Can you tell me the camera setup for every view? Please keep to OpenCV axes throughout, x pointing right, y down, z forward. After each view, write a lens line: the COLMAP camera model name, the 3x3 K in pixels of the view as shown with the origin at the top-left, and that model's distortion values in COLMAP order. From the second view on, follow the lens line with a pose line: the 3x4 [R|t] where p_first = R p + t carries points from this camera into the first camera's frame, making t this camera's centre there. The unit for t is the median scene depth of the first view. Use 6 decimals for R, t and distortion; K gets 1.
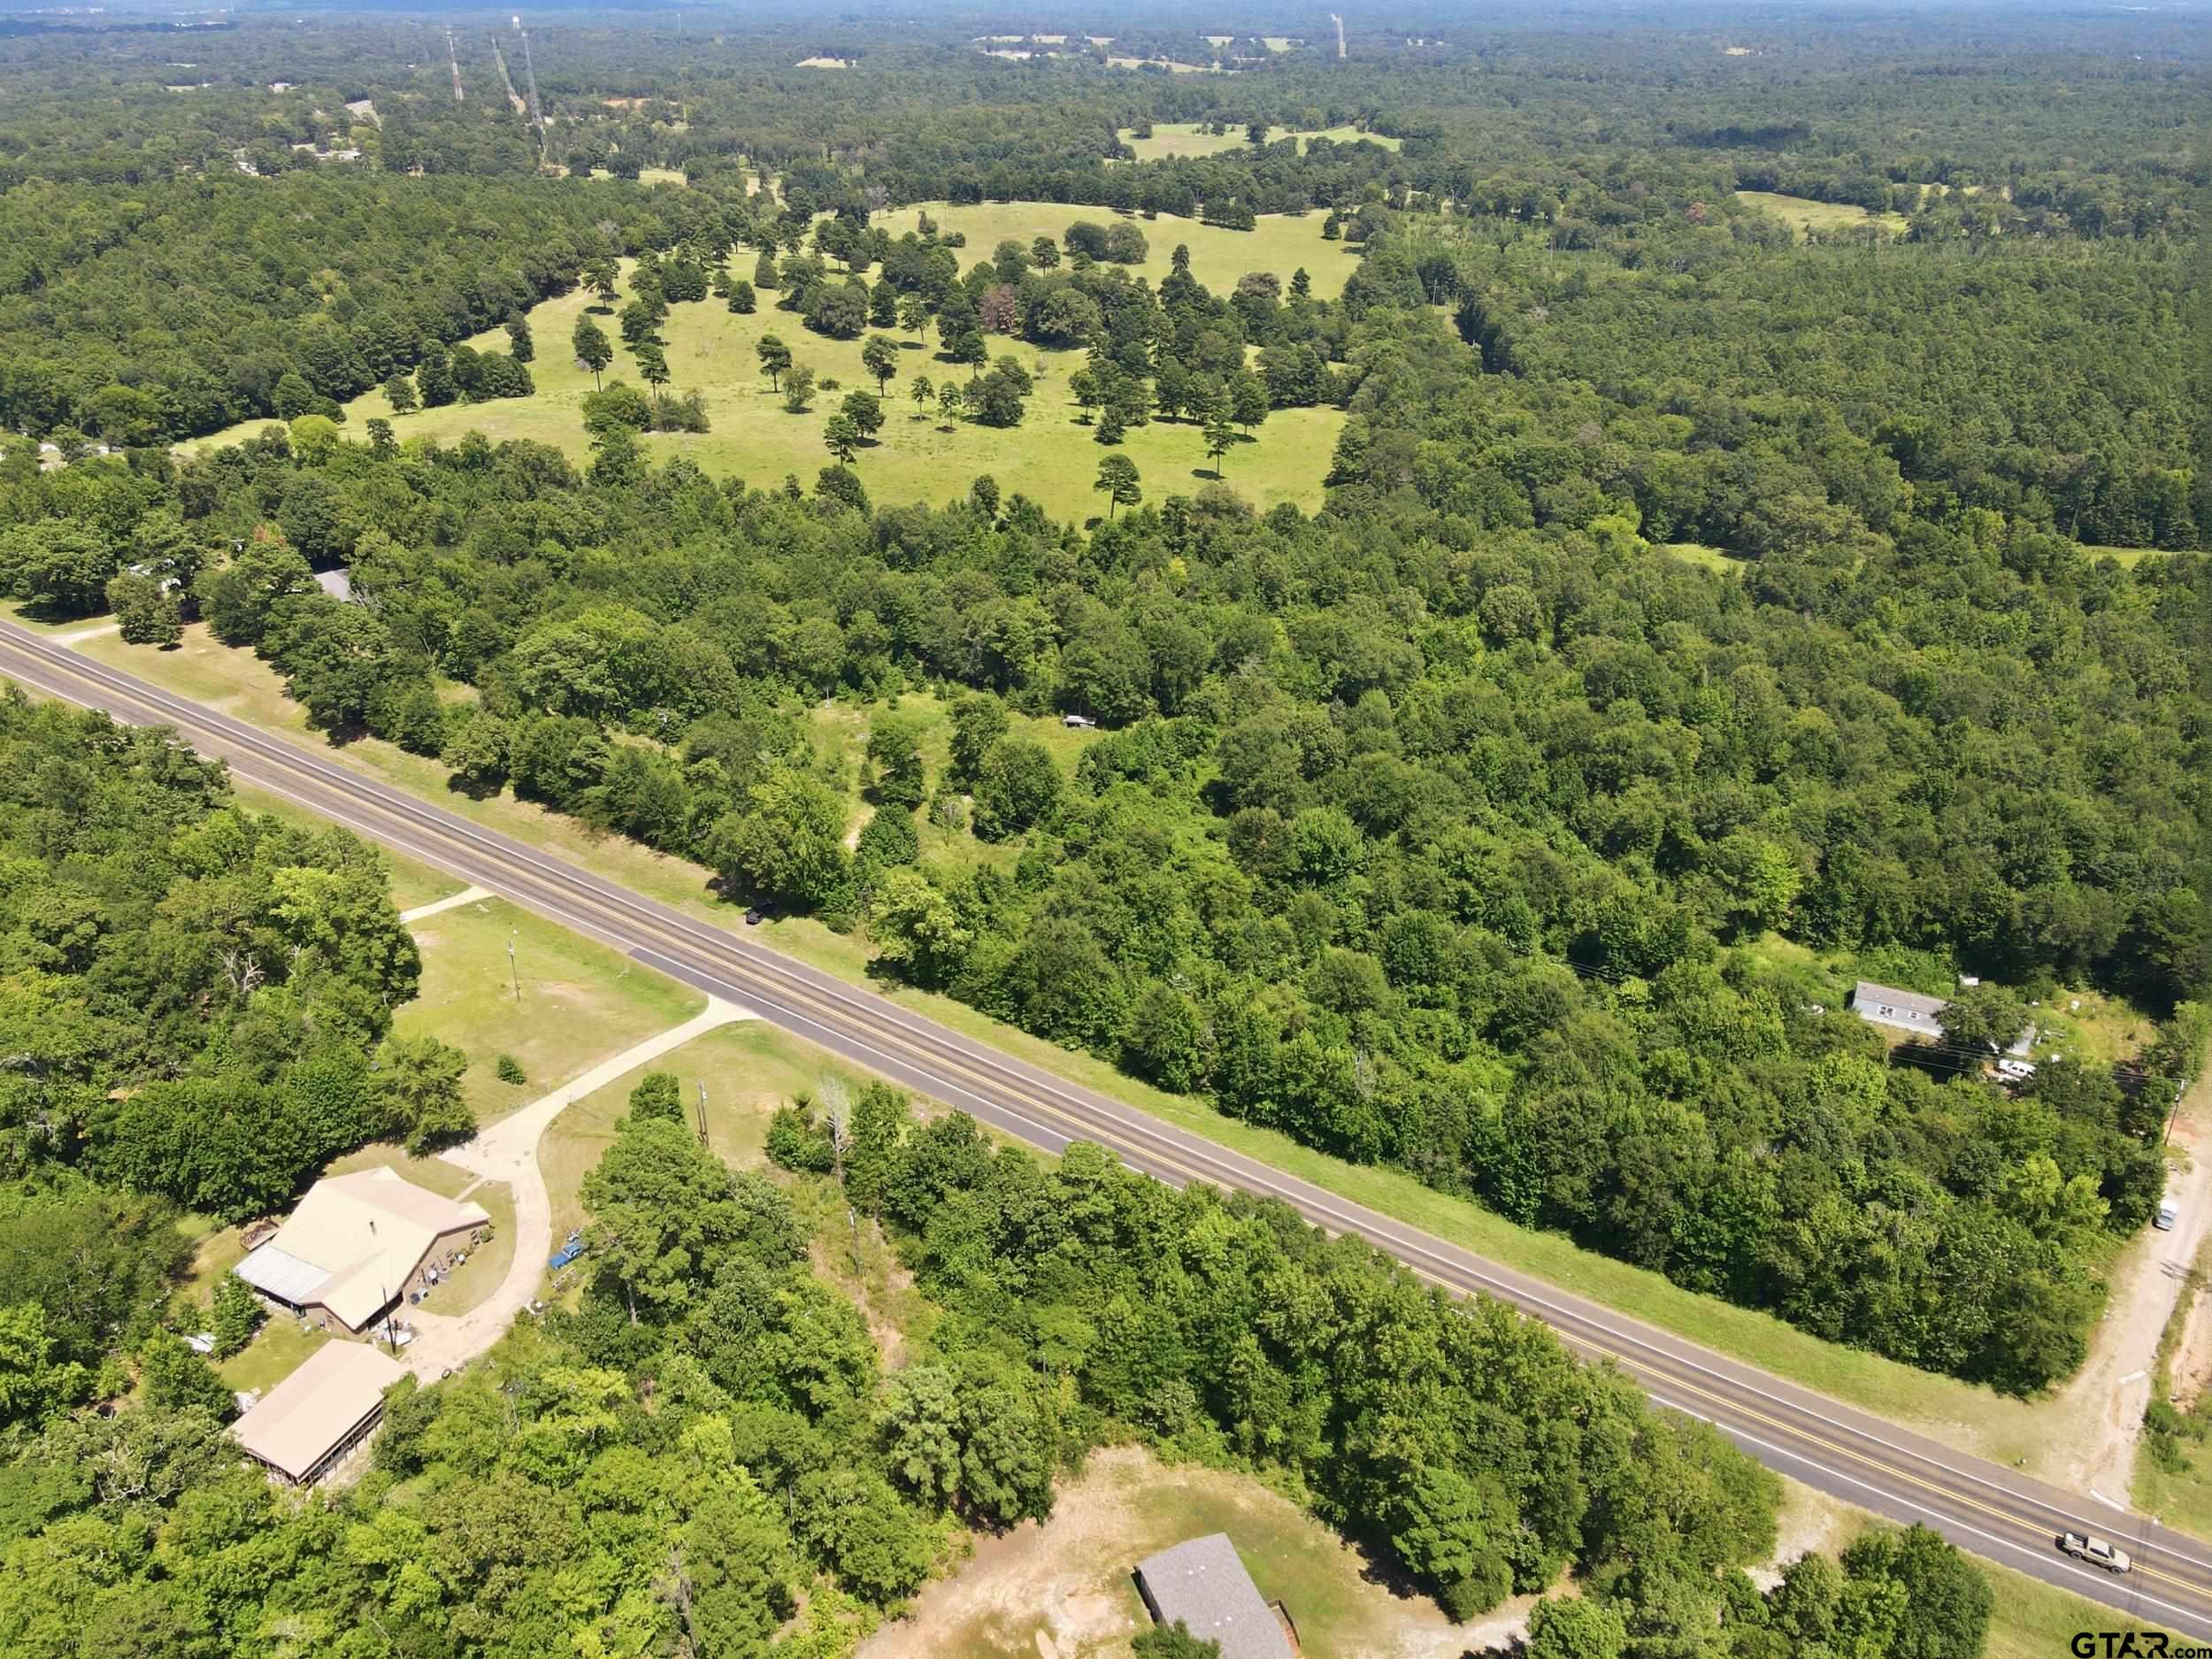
lens RADIAL K [[1611.3, 0, 1114.0], [0, 1611.3, 834.0], [0, 0, 1]] dist [0.009470, 0.005828]
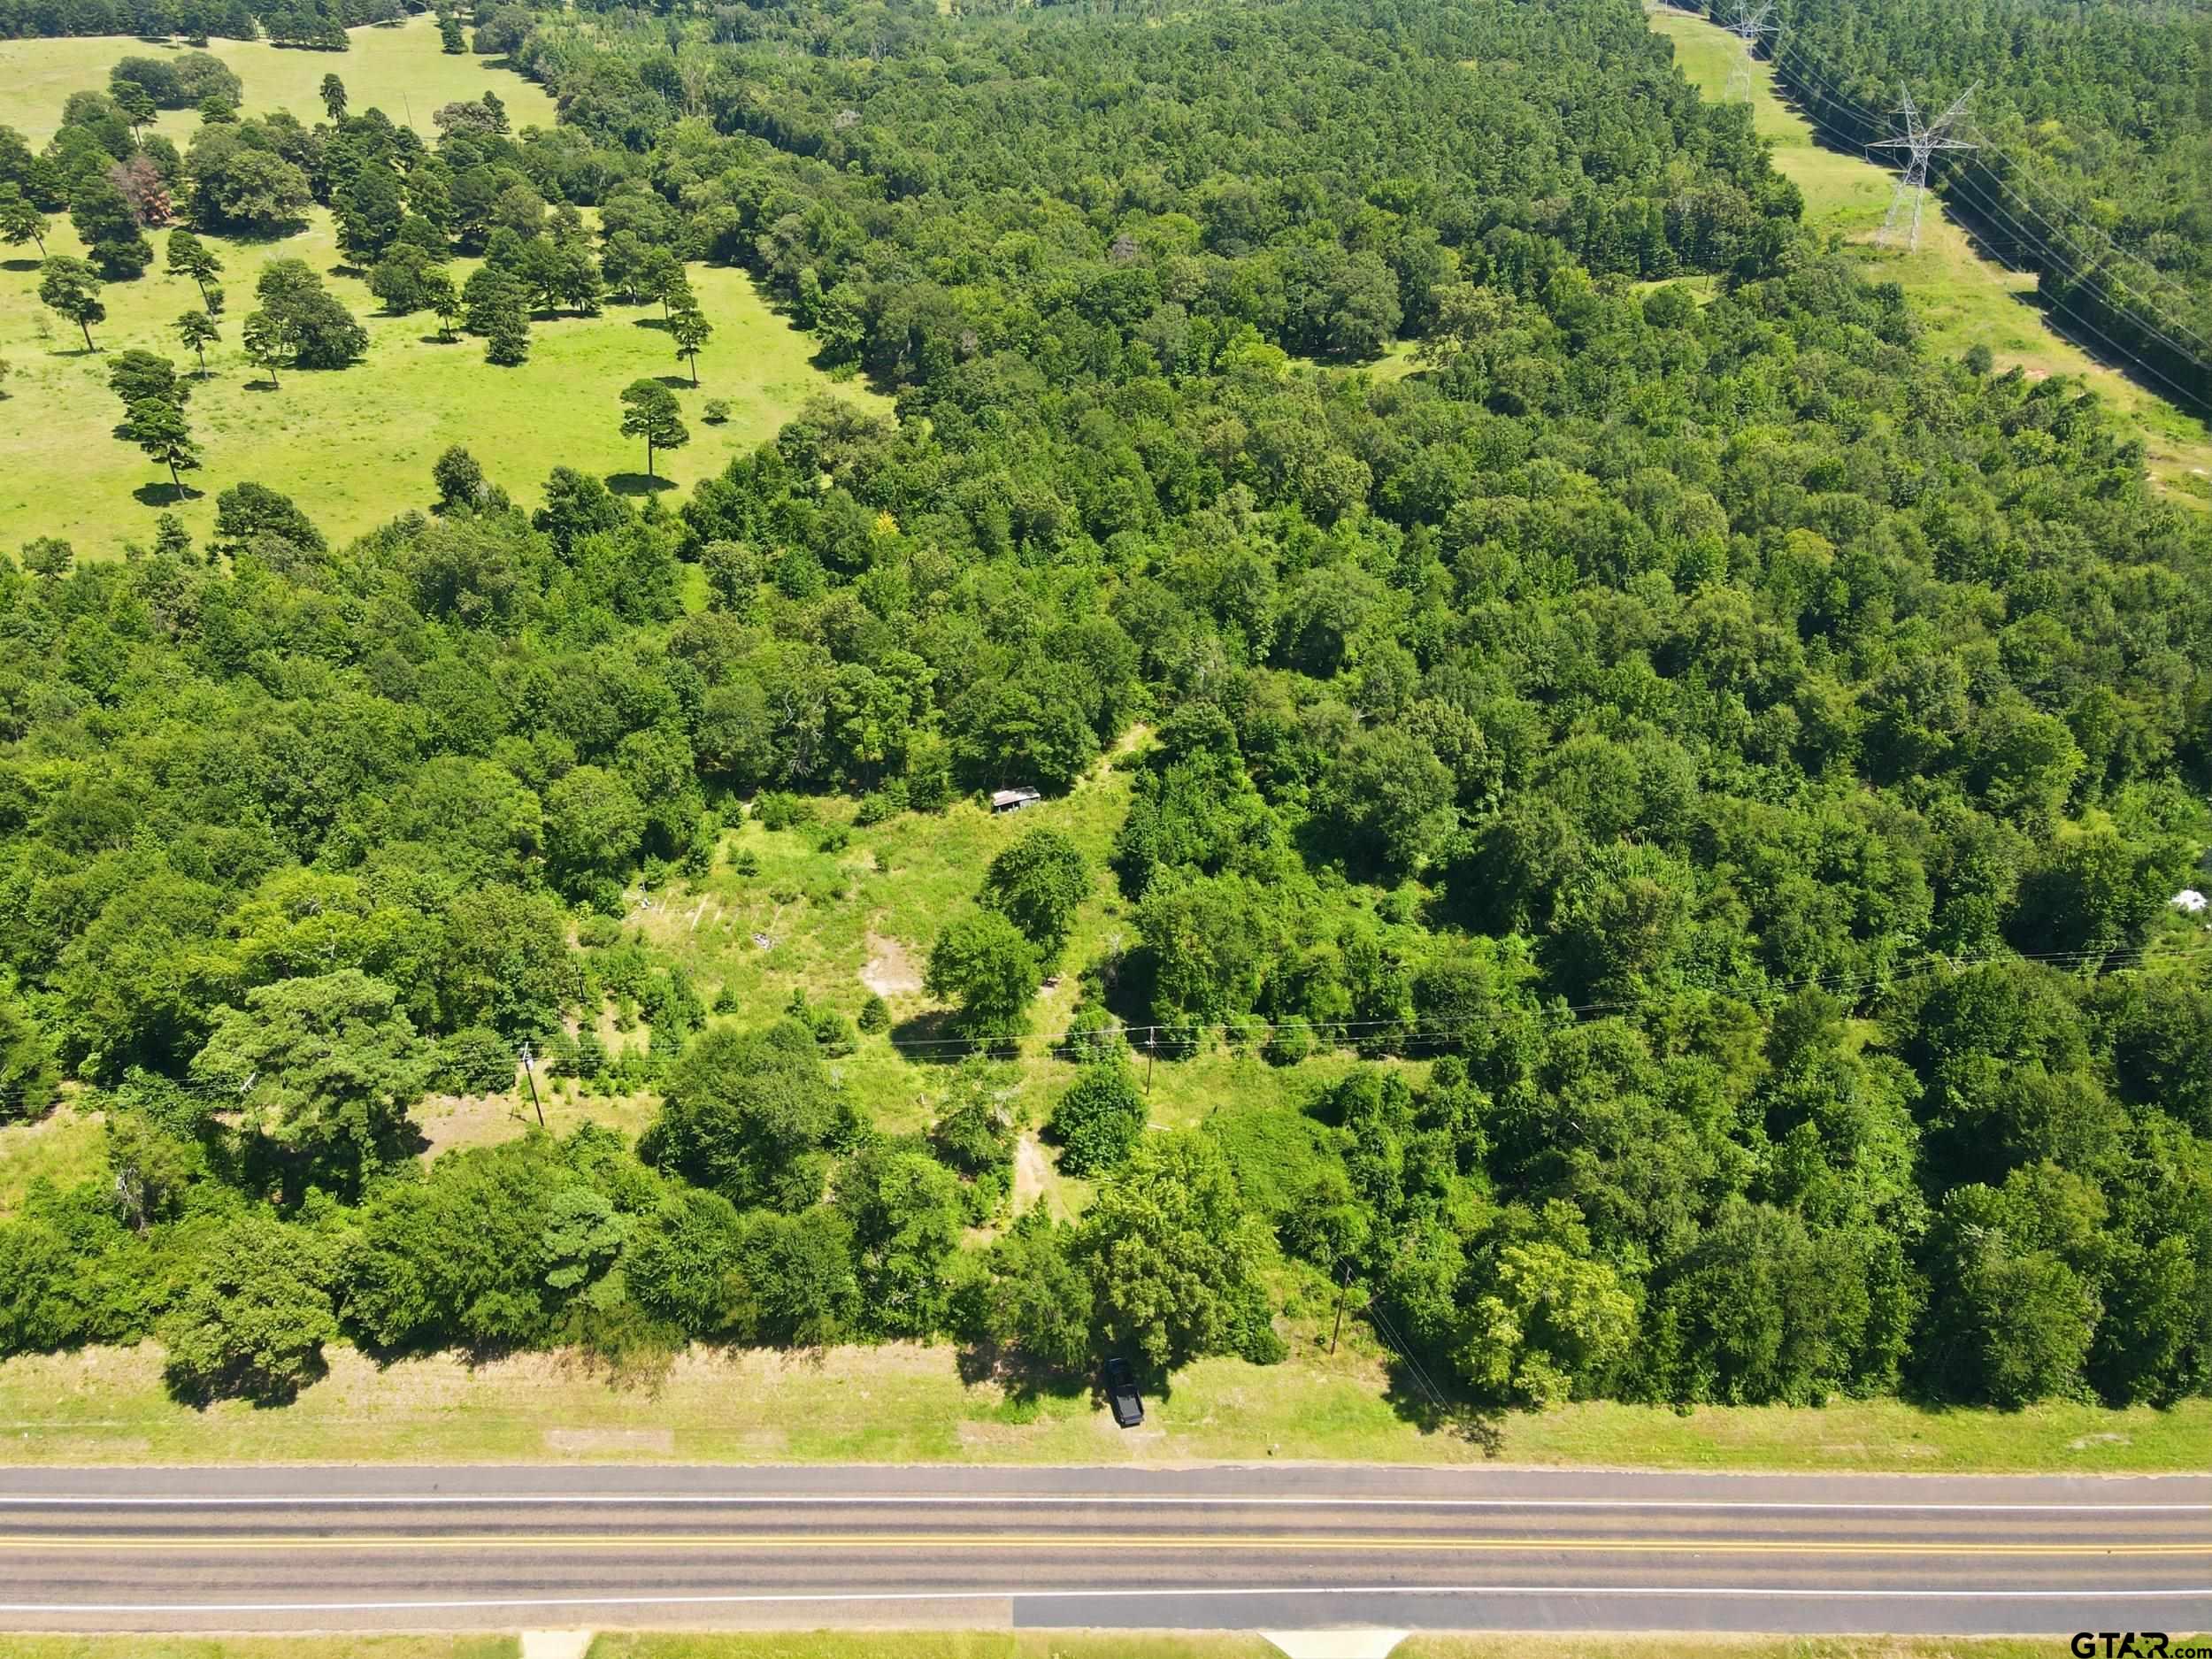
lens RADIAL K [[1611.3, 0, 1114.0], [0, 1611.3, 834.0], [0, 0, 1]] dist [0.009470, 0.005828]
pose [[0.825176, -0.318746, 0.466354, -0.216680], [0.268106, 0.947669, 0.173325, -0.114750], [-0.497196, -0.017991, 0.867451, 0.288021]]
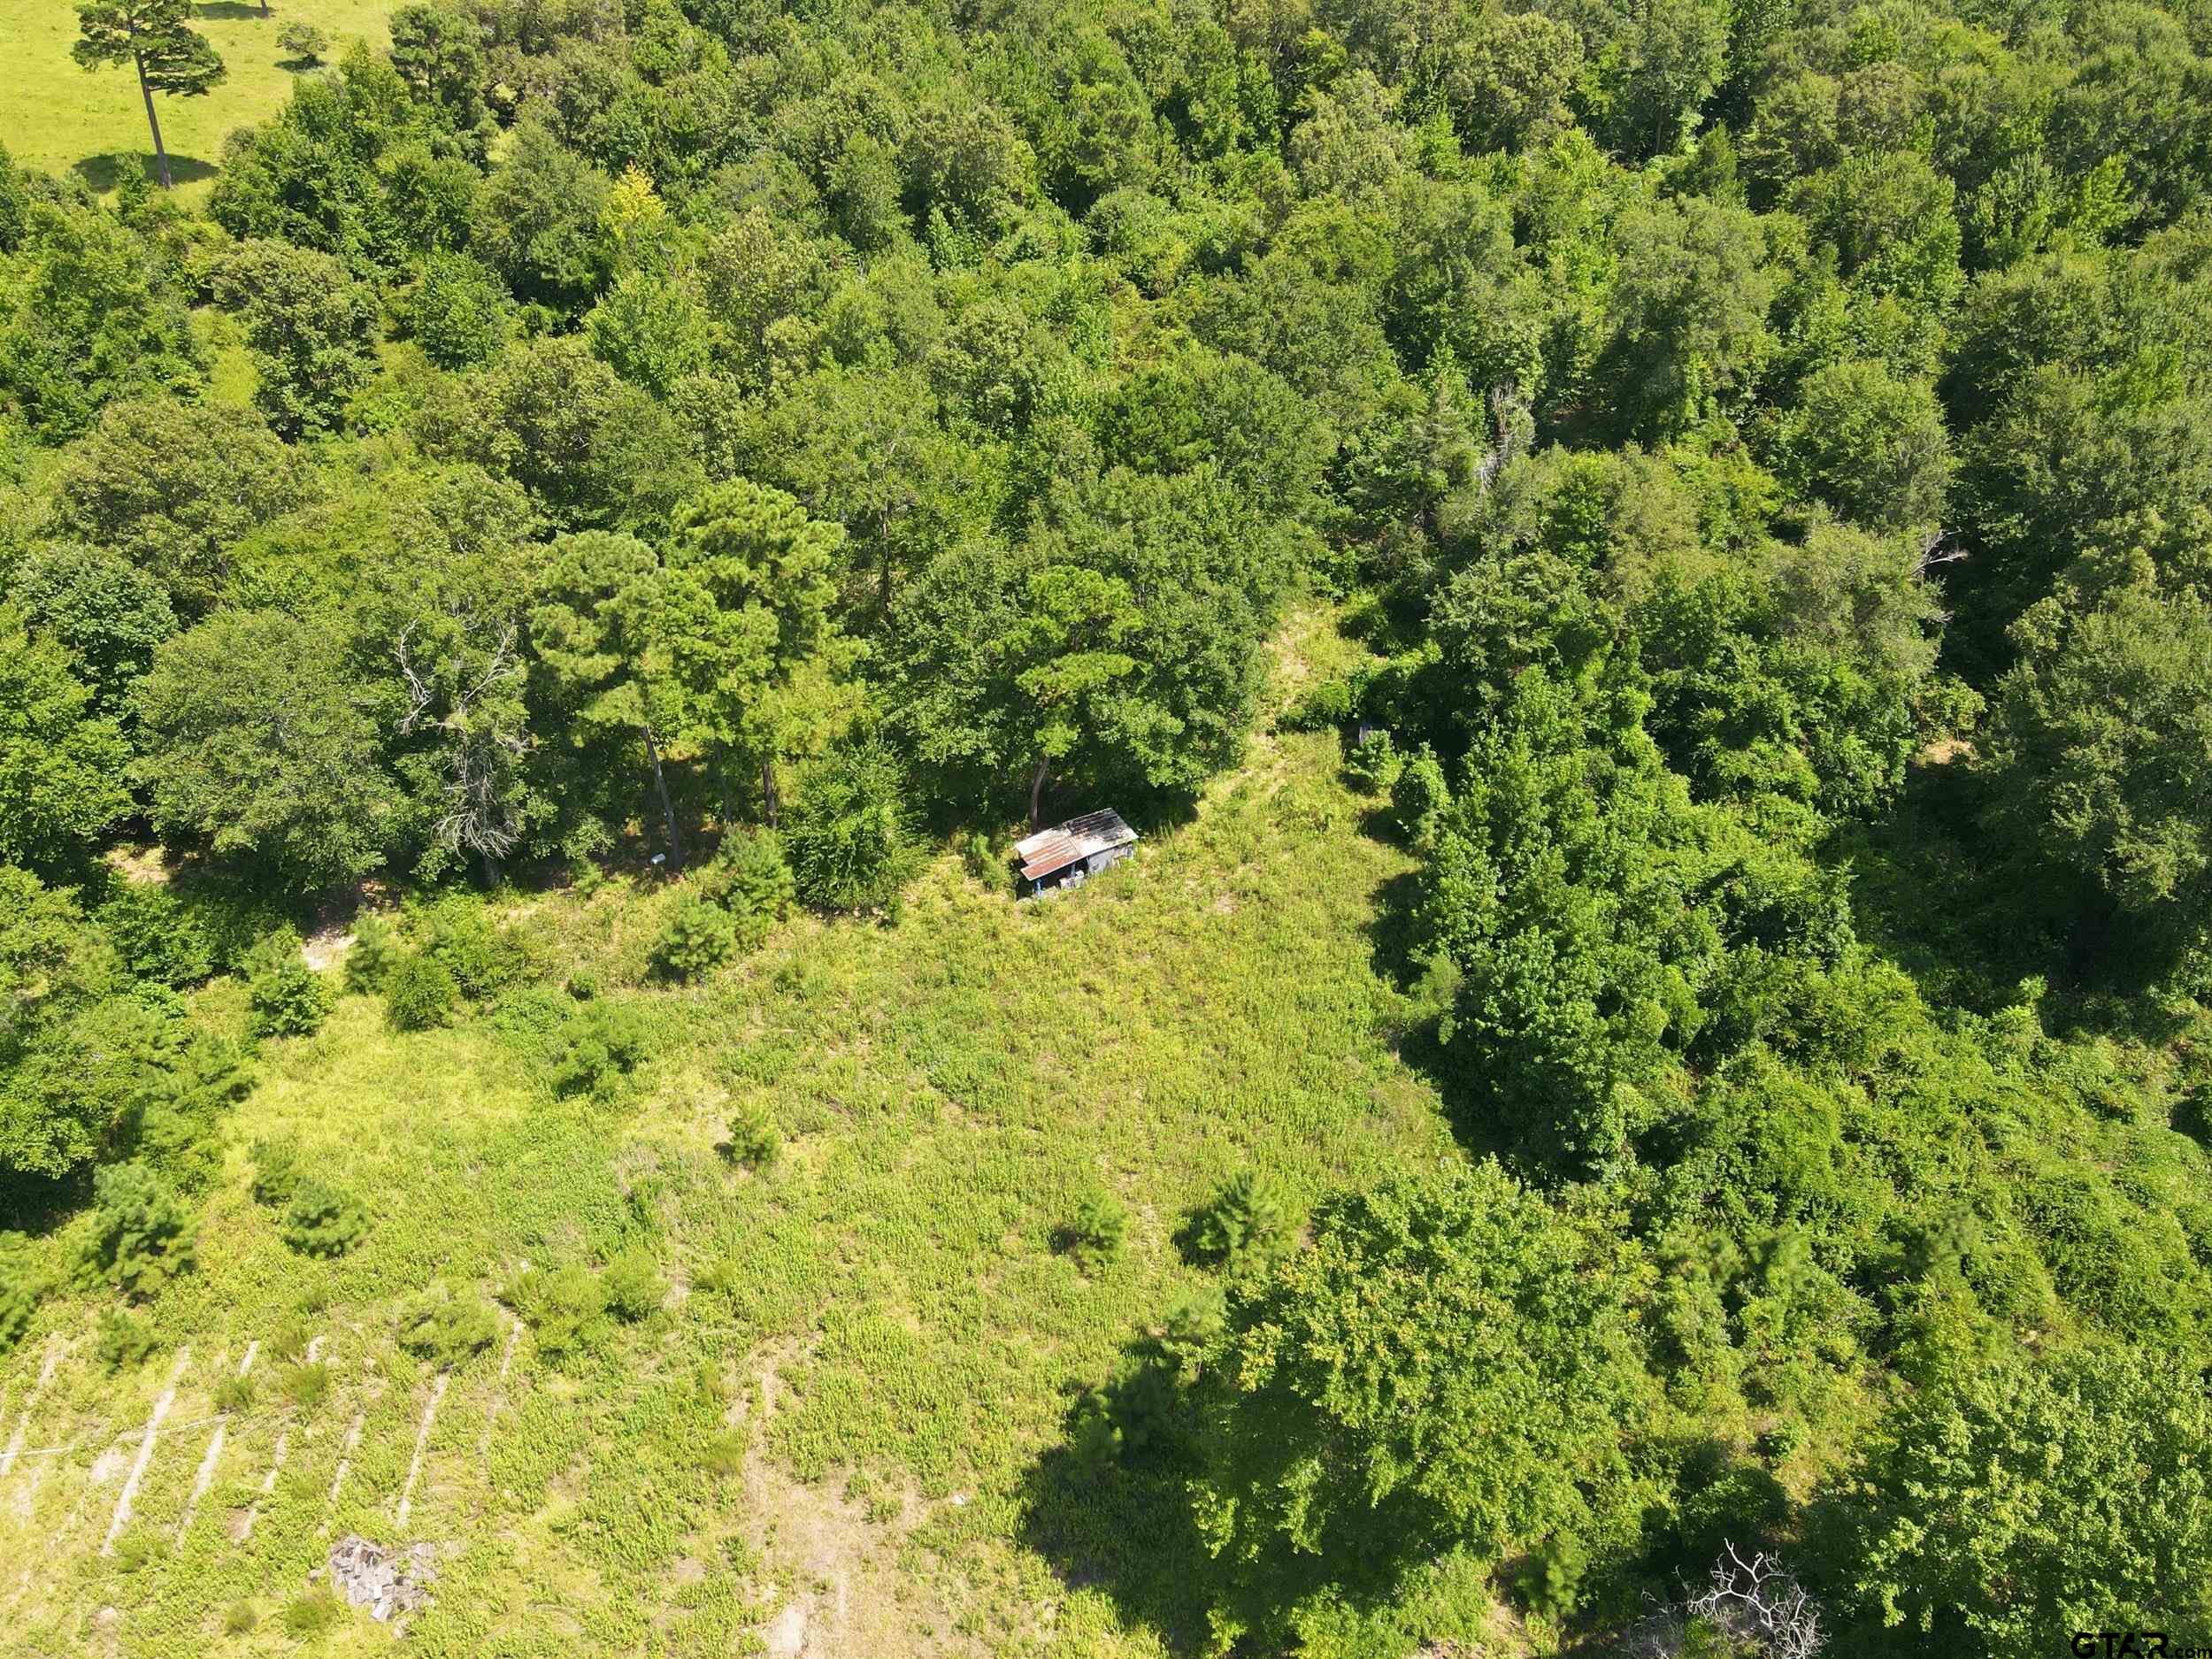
lens RADIAL K [[1629.0, 0, 1106.0], [0, 1629.0, 829.5], [0, 0, 1]] dist [0.017257, 0.004558]
pose [[0.735614, -0.452159, 0.504404, -0.103819], [0.323074, 0.888656, 0.325445, -0.110436], [-0.595395, -0.076442, 0.799789, 0.567987]]
